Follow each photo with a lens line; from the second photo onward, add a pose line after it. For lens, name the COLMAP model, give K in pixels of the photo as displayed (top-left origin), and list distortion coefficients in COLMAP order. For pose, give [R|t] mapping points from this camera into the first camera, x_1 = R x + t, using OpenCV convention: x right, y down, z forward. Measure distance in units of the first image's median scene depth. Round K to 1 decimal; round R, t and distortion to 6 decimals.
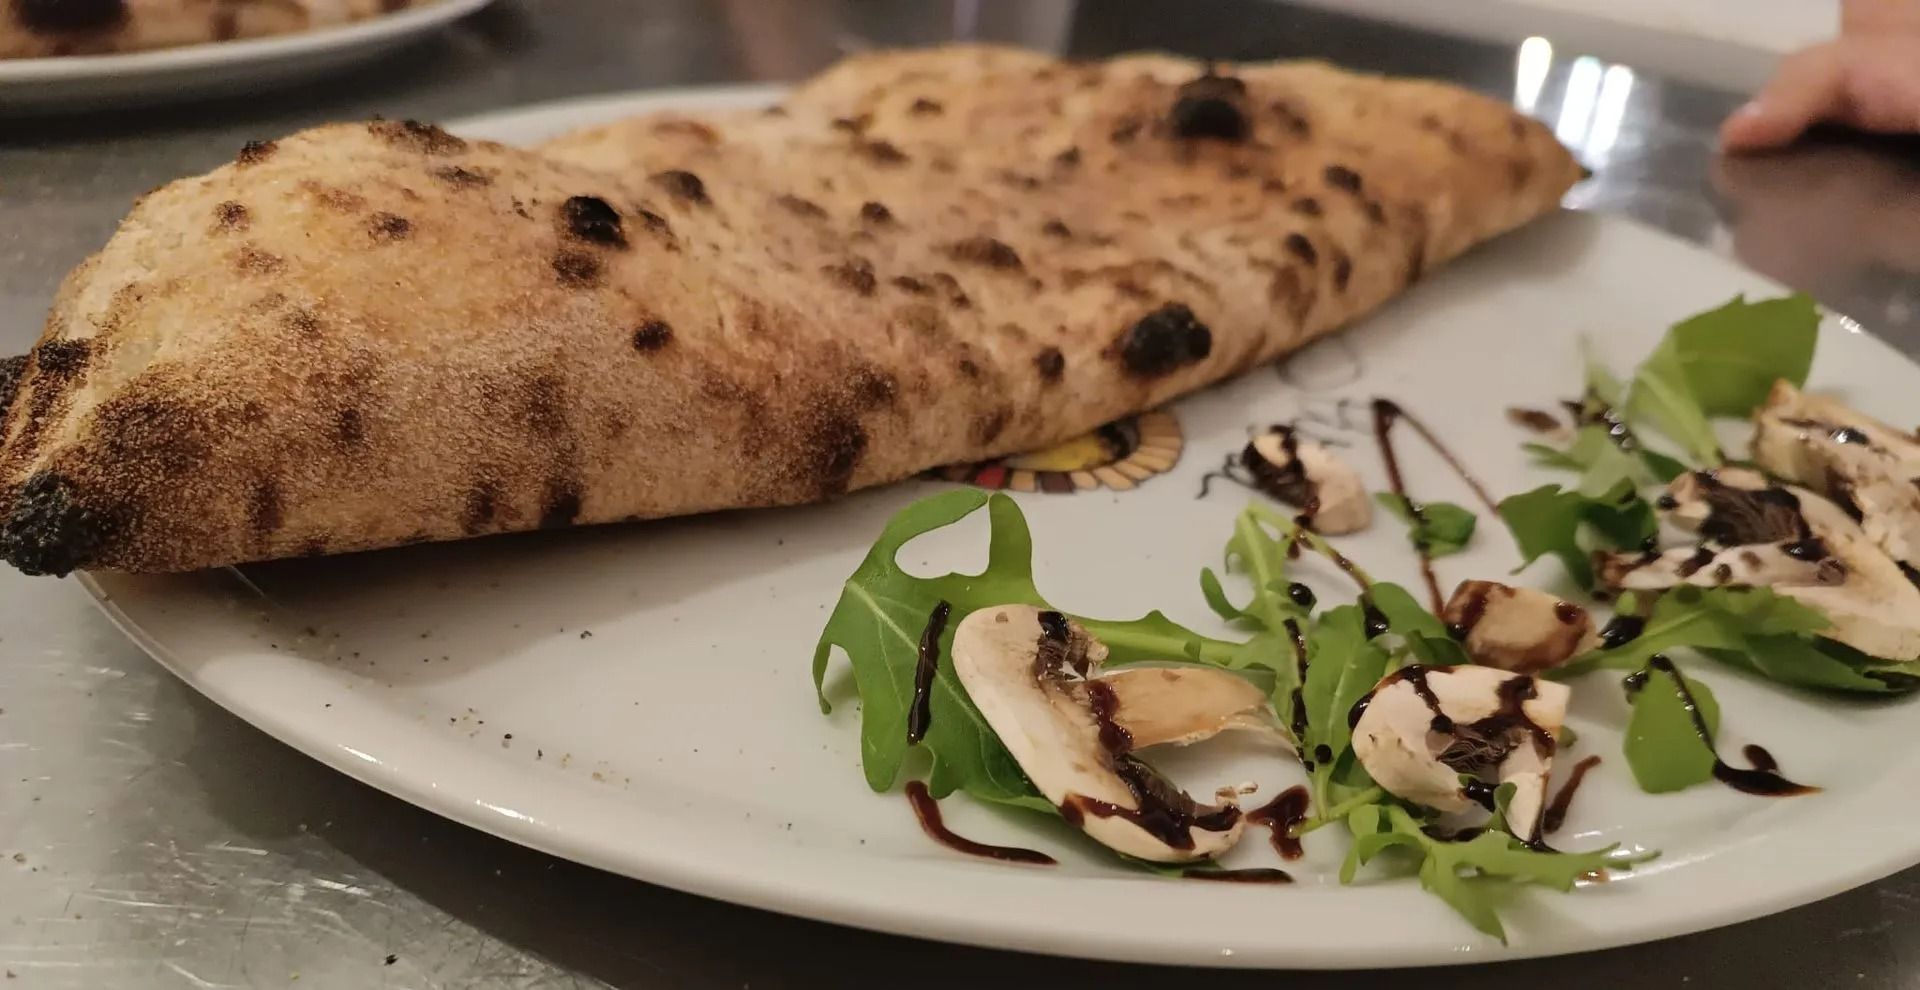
lens RADIAL K [[1471.8, 0, 960.0], [0, 1471.8, 495.0], [0, 0, 1]] dist [-0.024304, -0.007512]
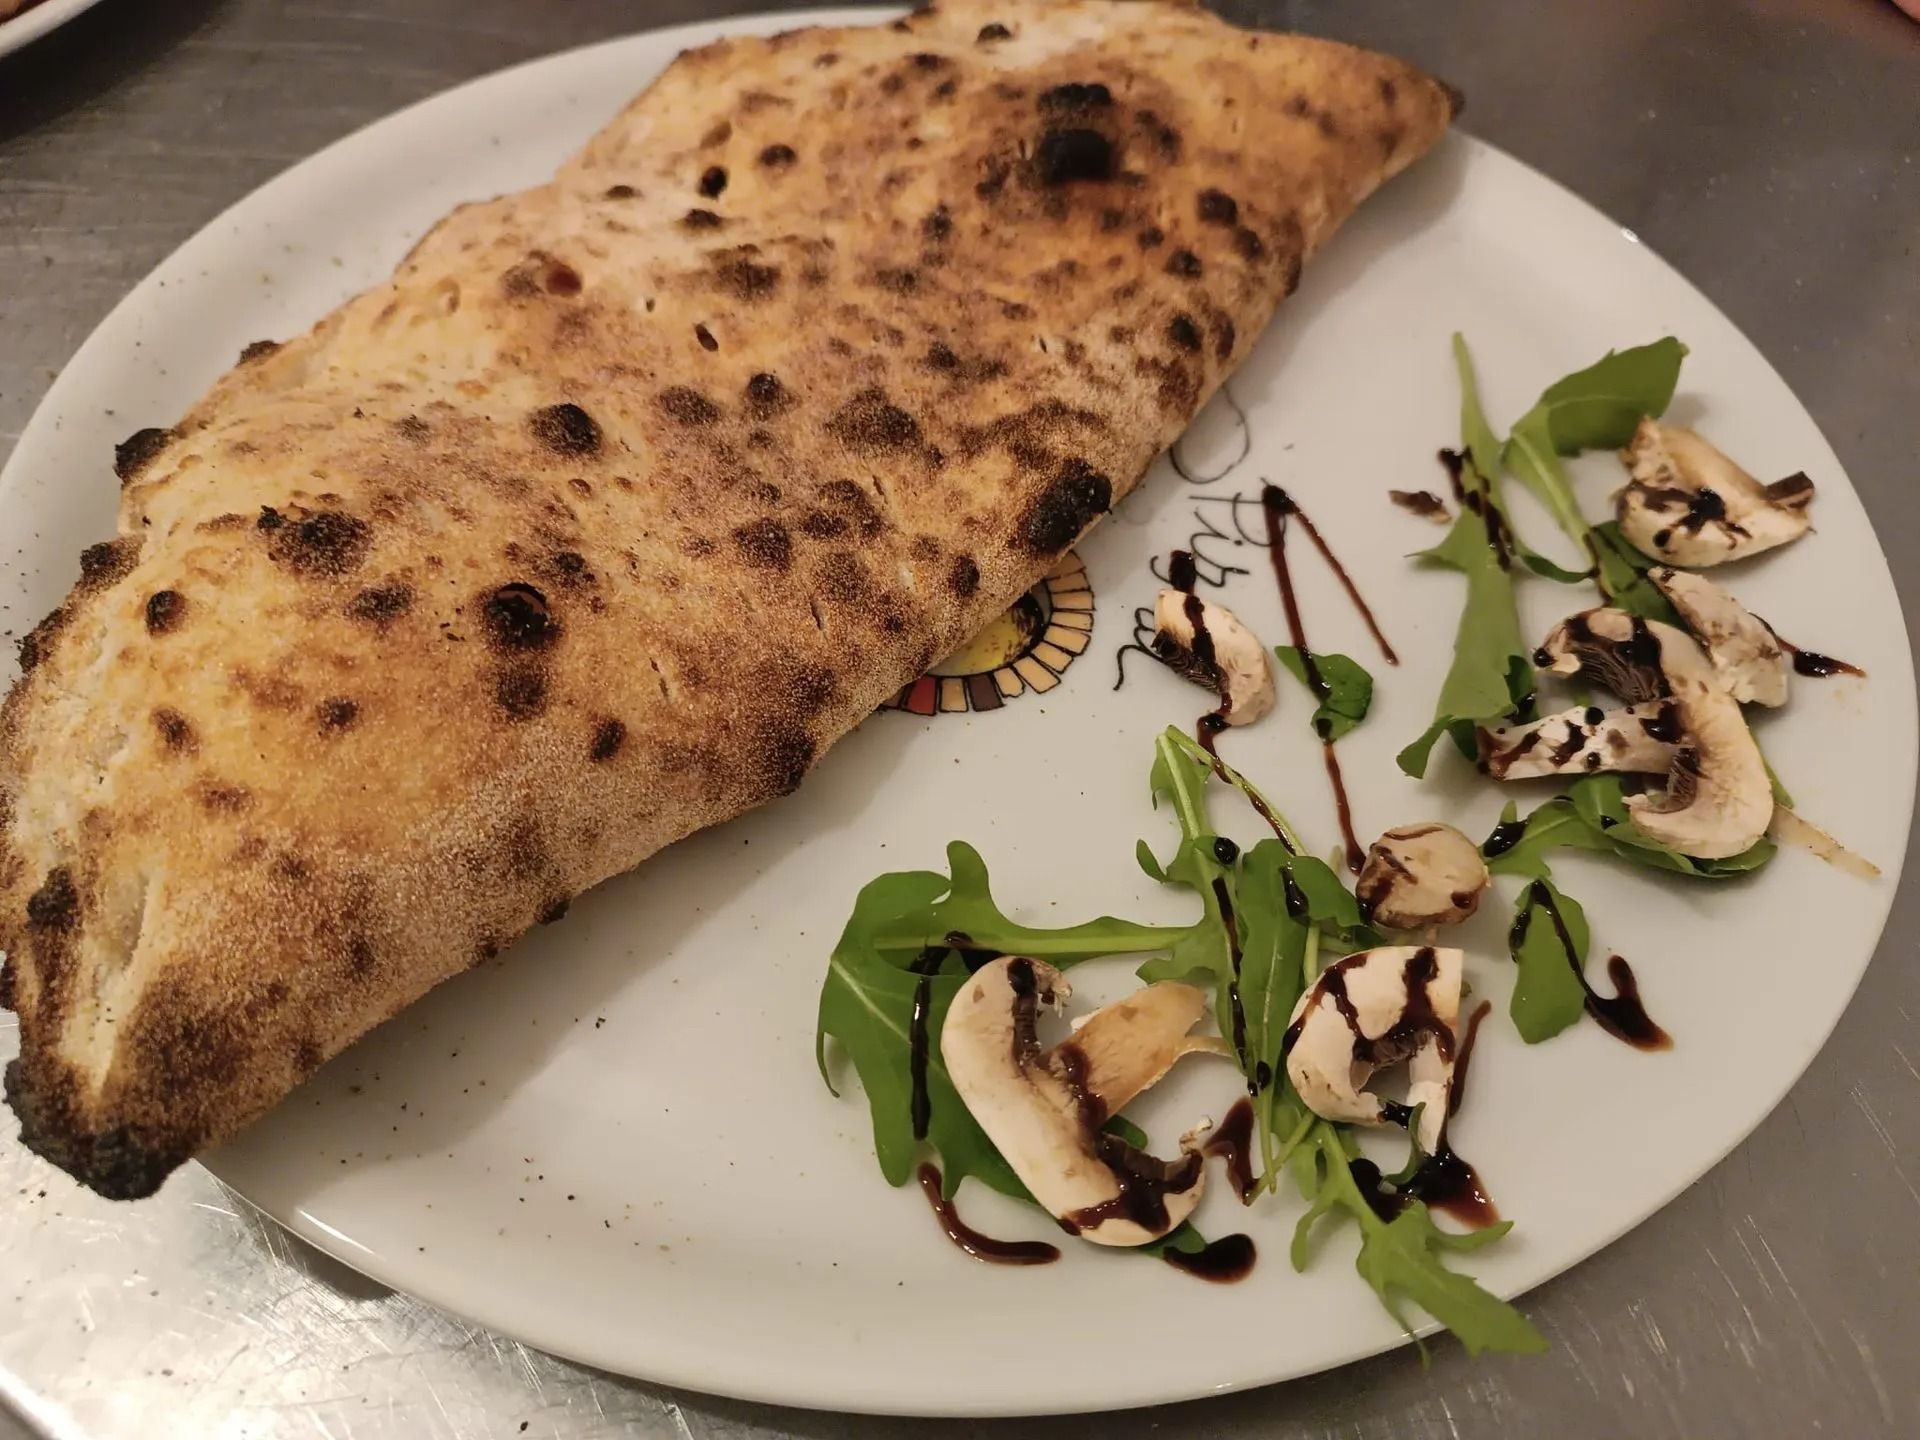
lens RADIAL K [[1432.2, 0, 960.0], [0, 1432.2, 720.0], [0, 0, 1]] dist [-0.021761, 0.003492]
pose [[0.989501, -0.130642, 0.061815, -0.020603], [0.104784, 0.943044, 0.315735, -0.369599], [-0.099543, -0.305942, 0.946832, 0.020748]]
